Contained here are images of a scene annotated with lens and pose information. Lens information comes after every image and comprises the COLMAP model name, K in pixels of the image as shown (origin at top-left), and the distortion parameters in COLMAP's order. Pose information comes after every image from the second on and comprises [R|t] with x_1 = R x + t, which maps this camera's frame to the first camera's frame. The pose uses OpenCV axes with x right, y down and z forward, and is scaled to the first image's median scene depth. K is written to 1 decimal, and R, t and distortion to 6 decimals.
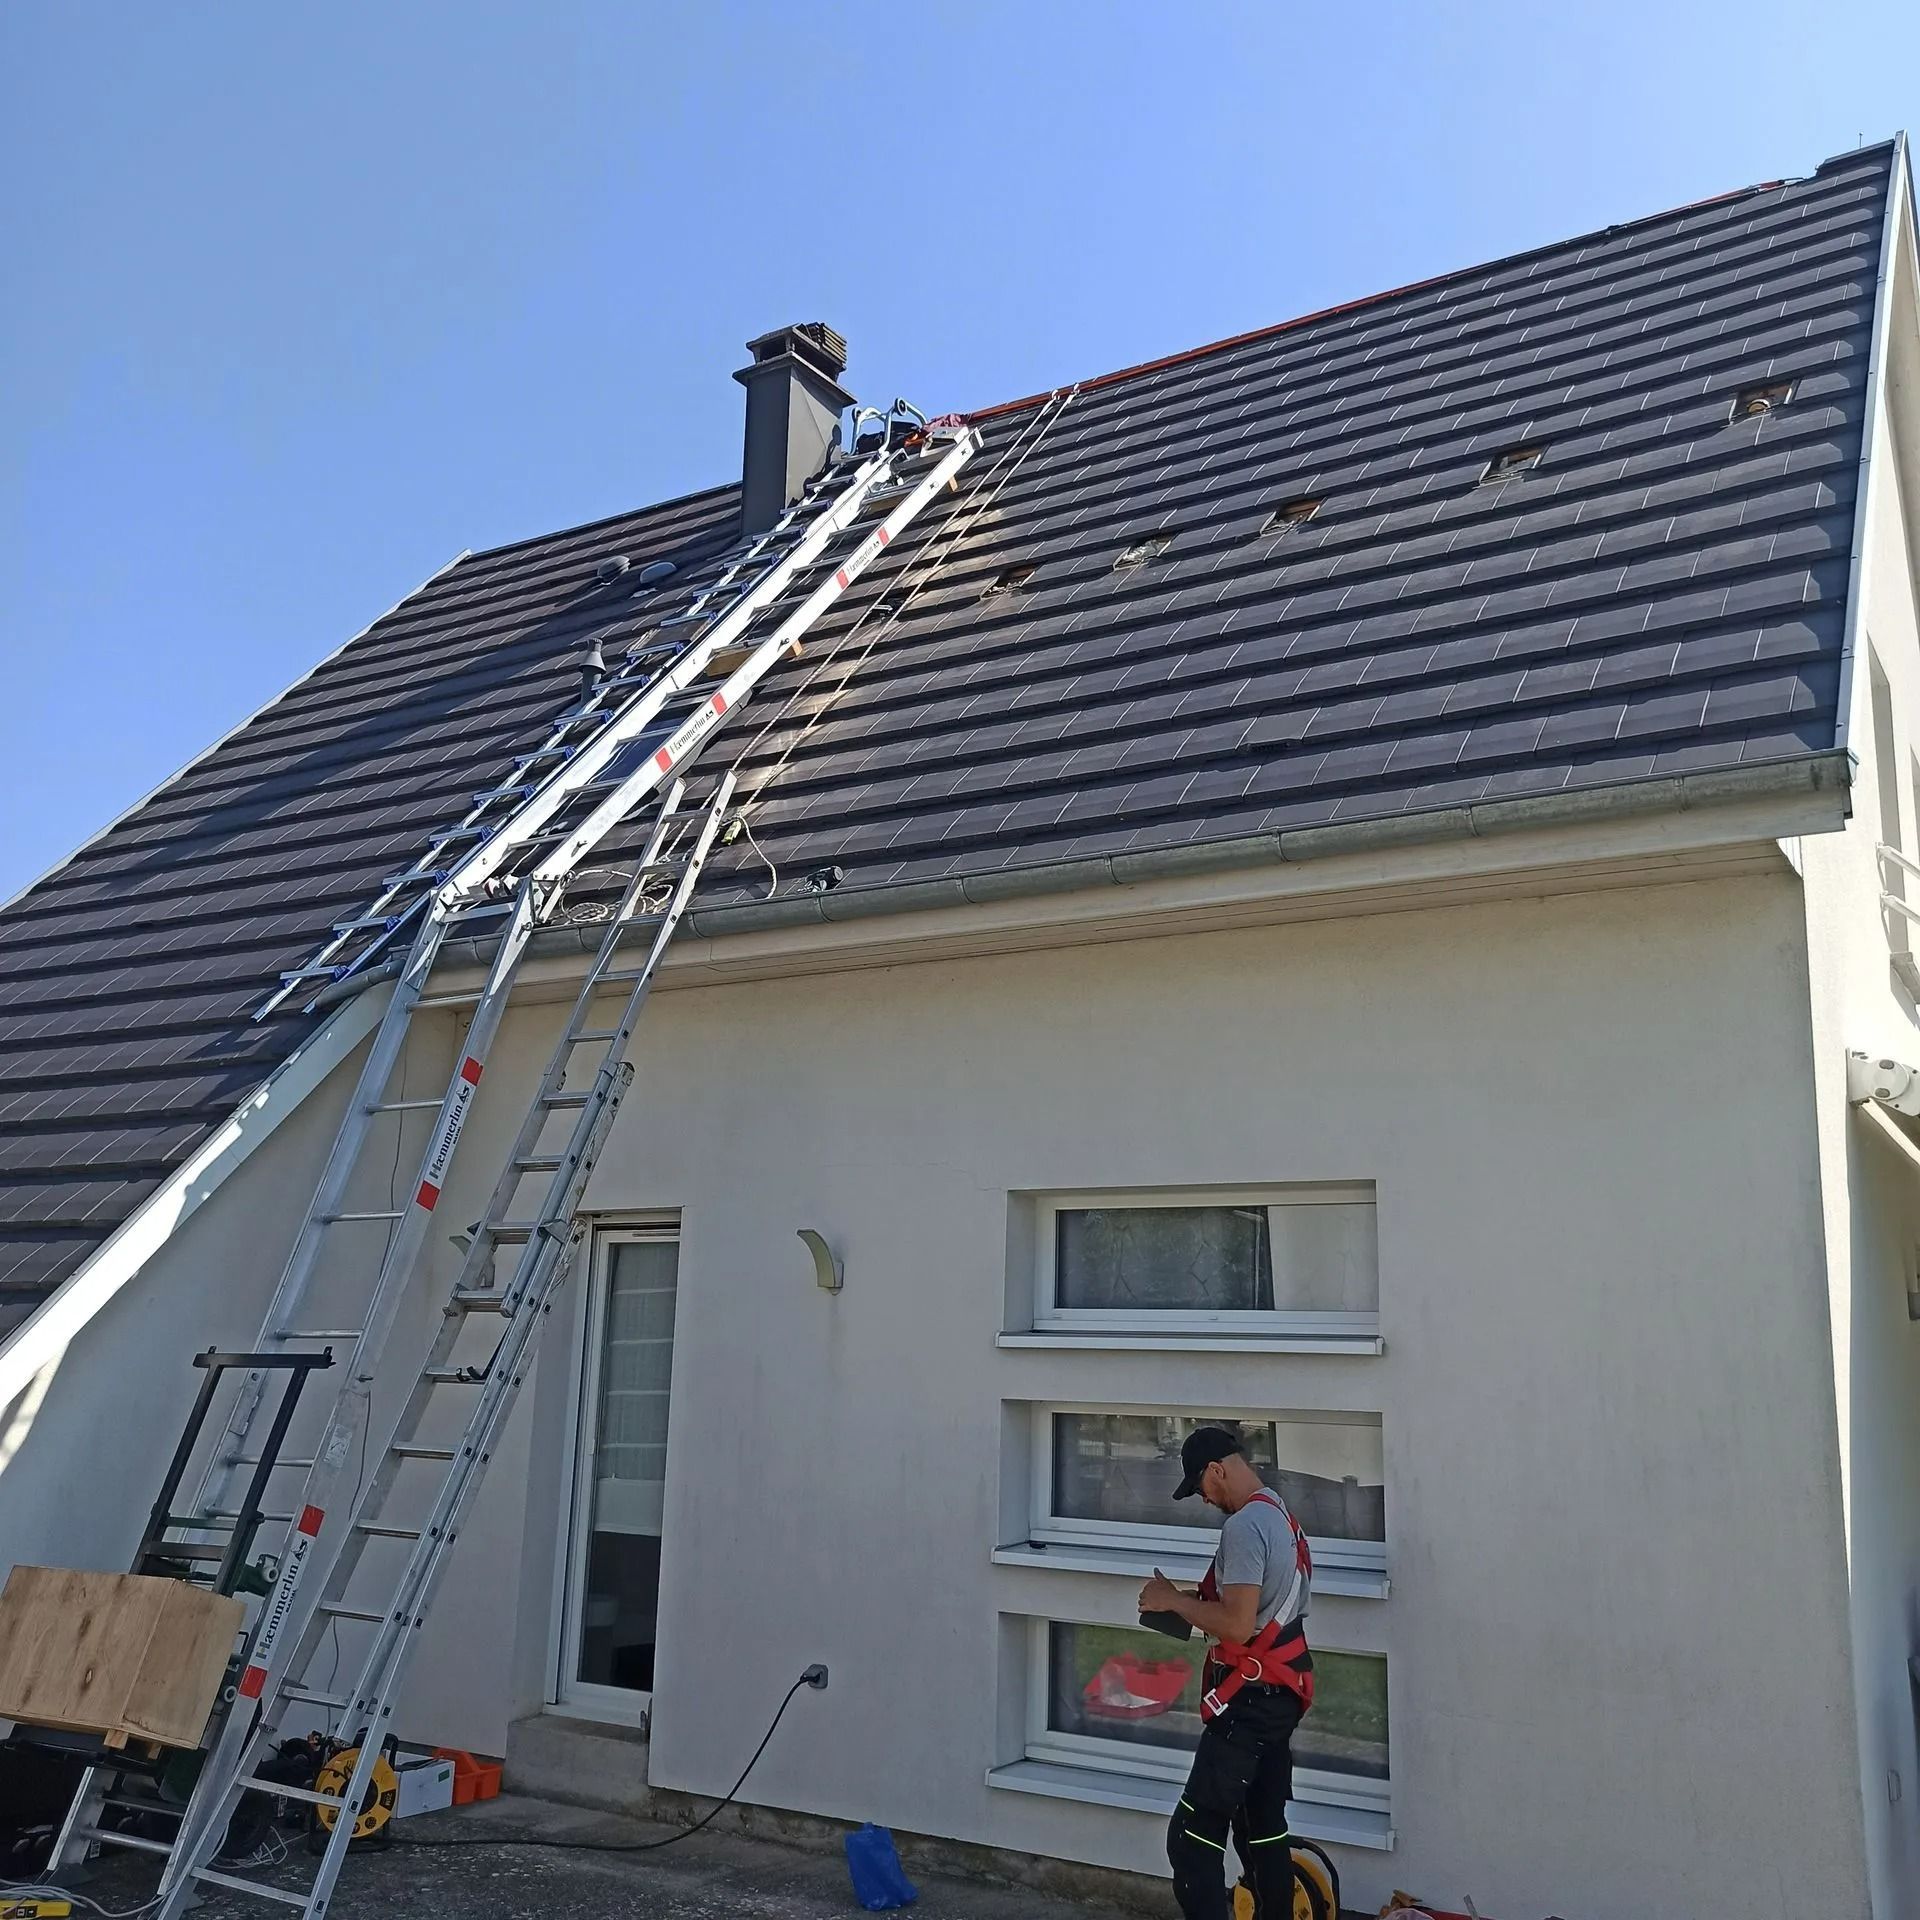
lens RADIAL K [[1885.9, 0, 960.0], [0, 1885.9, 960.0], [0, 0, 1]] dist [0.083084, -0.096687]
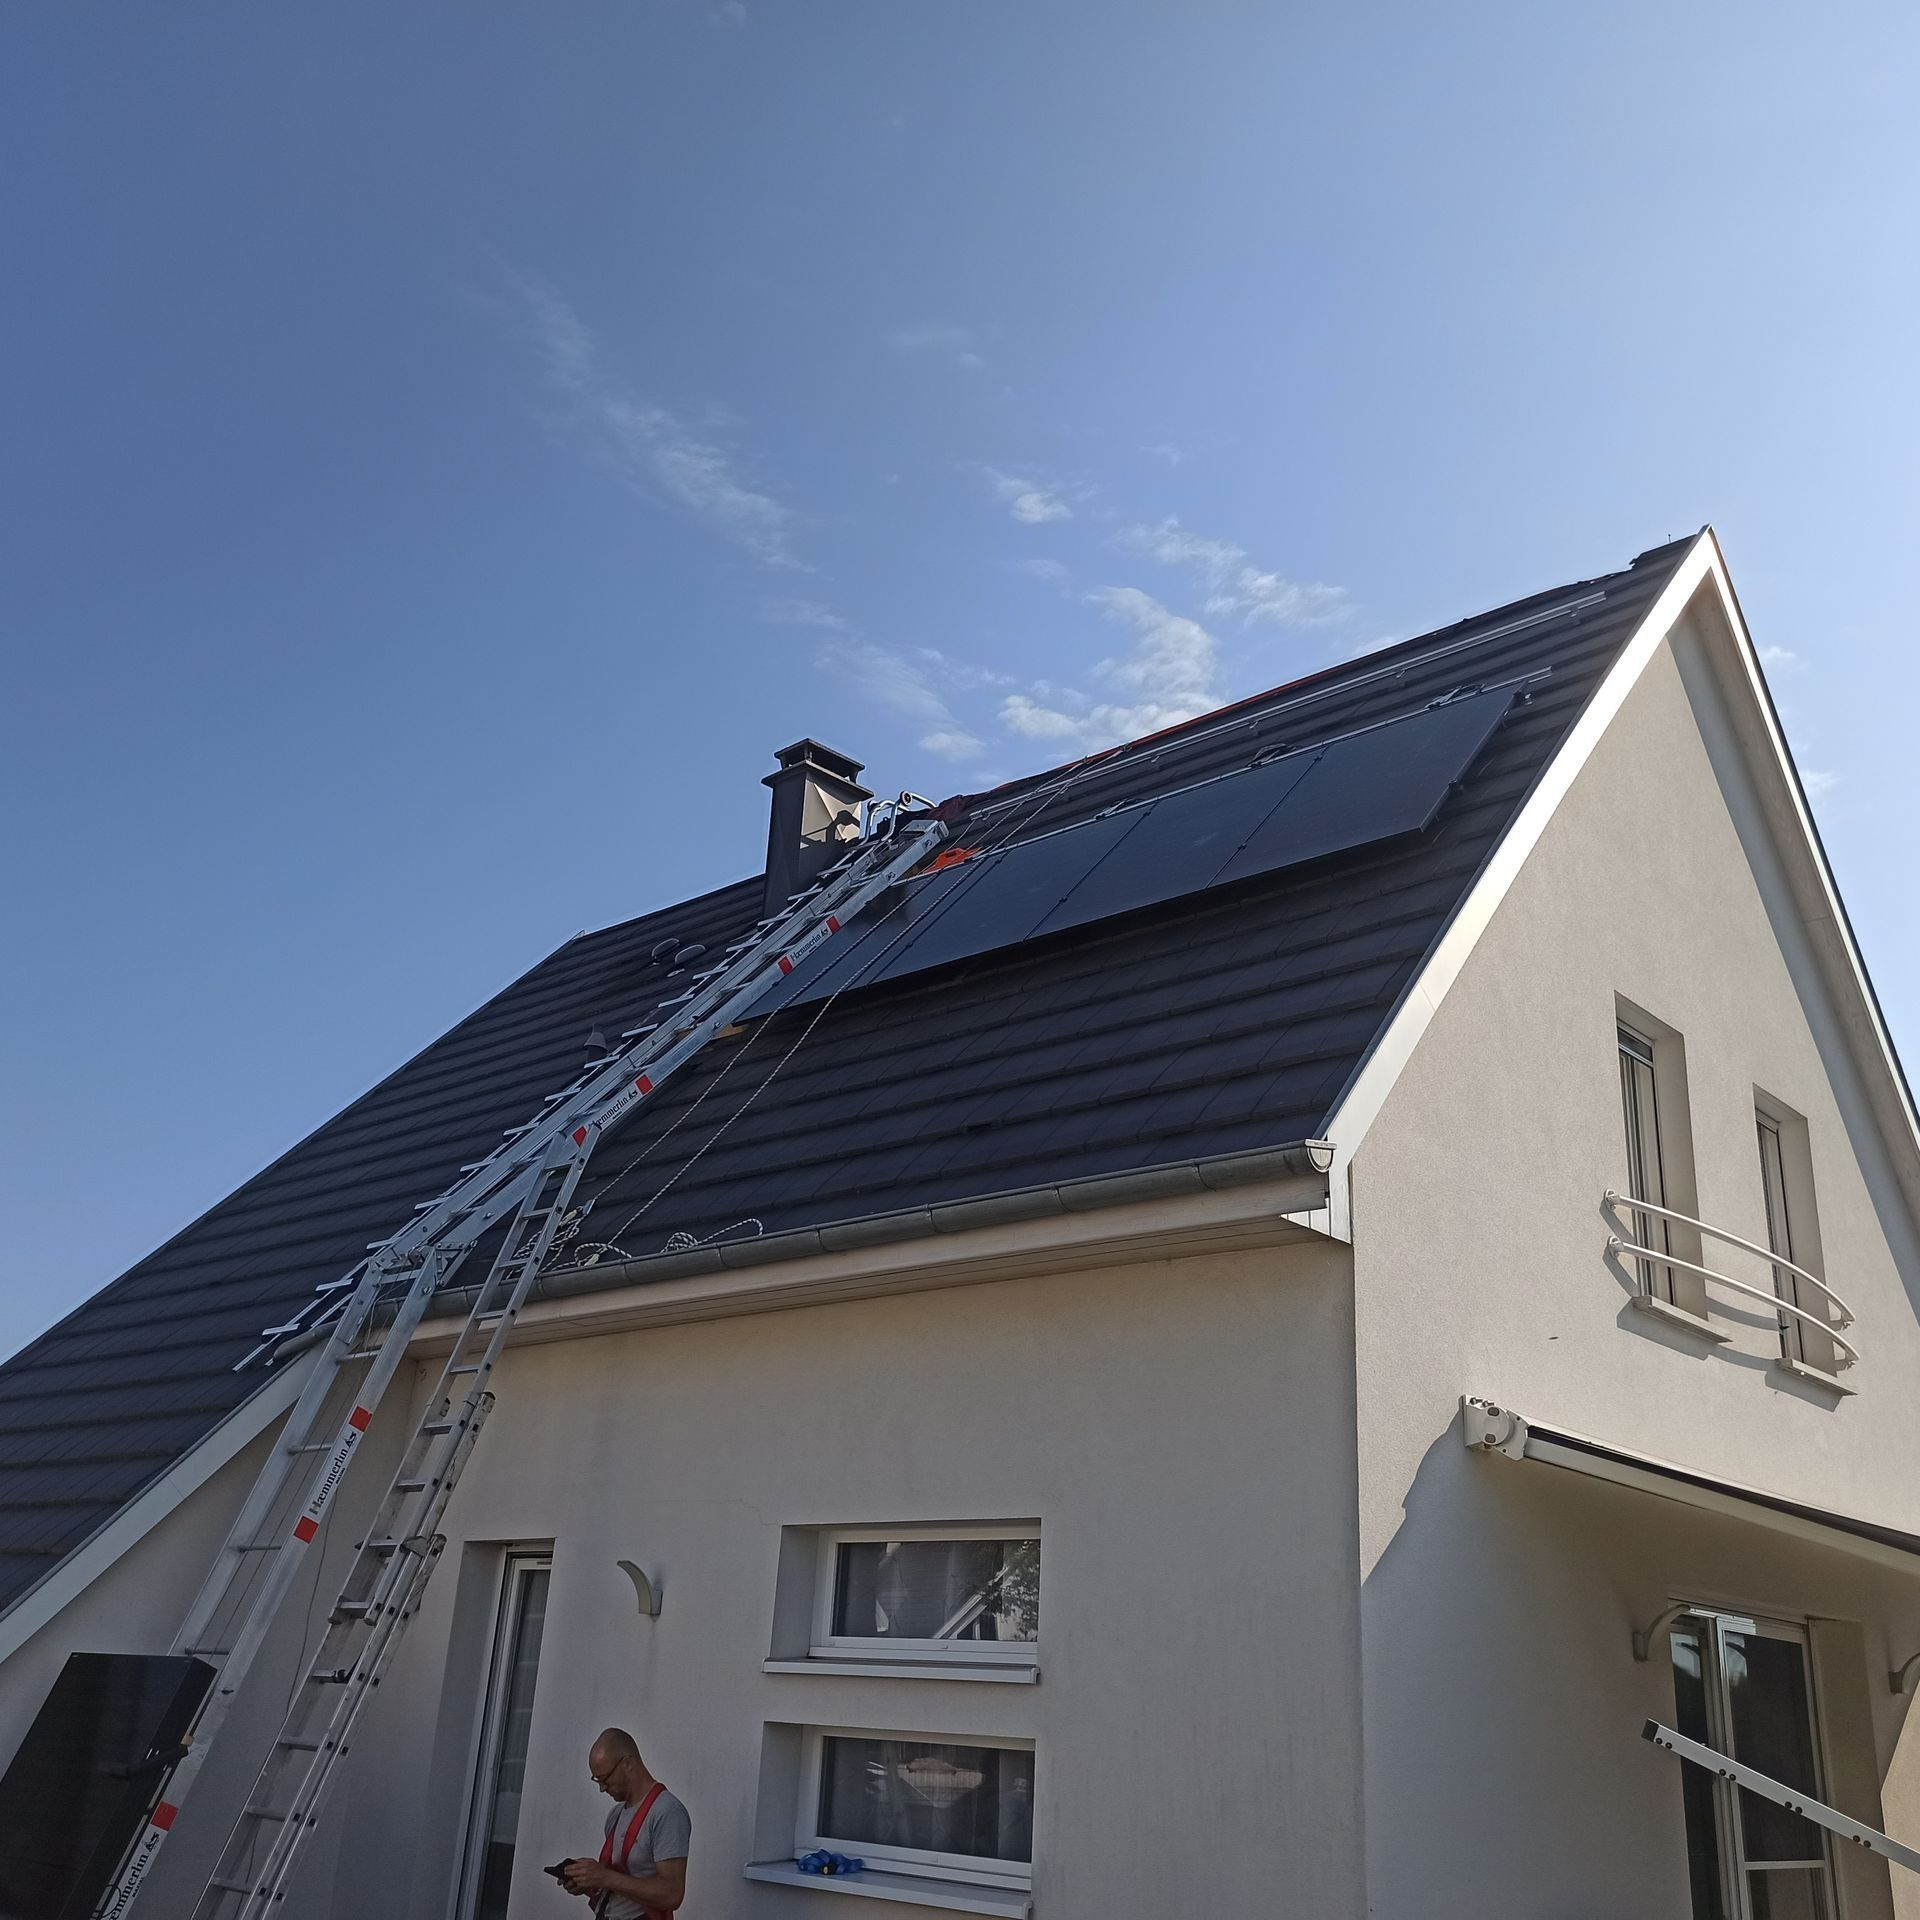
lens RADIAL K [[1885.9, 0, 960.0], [0, 1885.9, 960.0], [0, 0, 1]] dist [0.083084, -0.096687]
pose [[0.983648, -0.046562, -0.173979, 0.328136], [0.018703, 0.987189, -0.158454, -0.028147], [0.179128, 0.152609, 0.971917, -0.128237]]
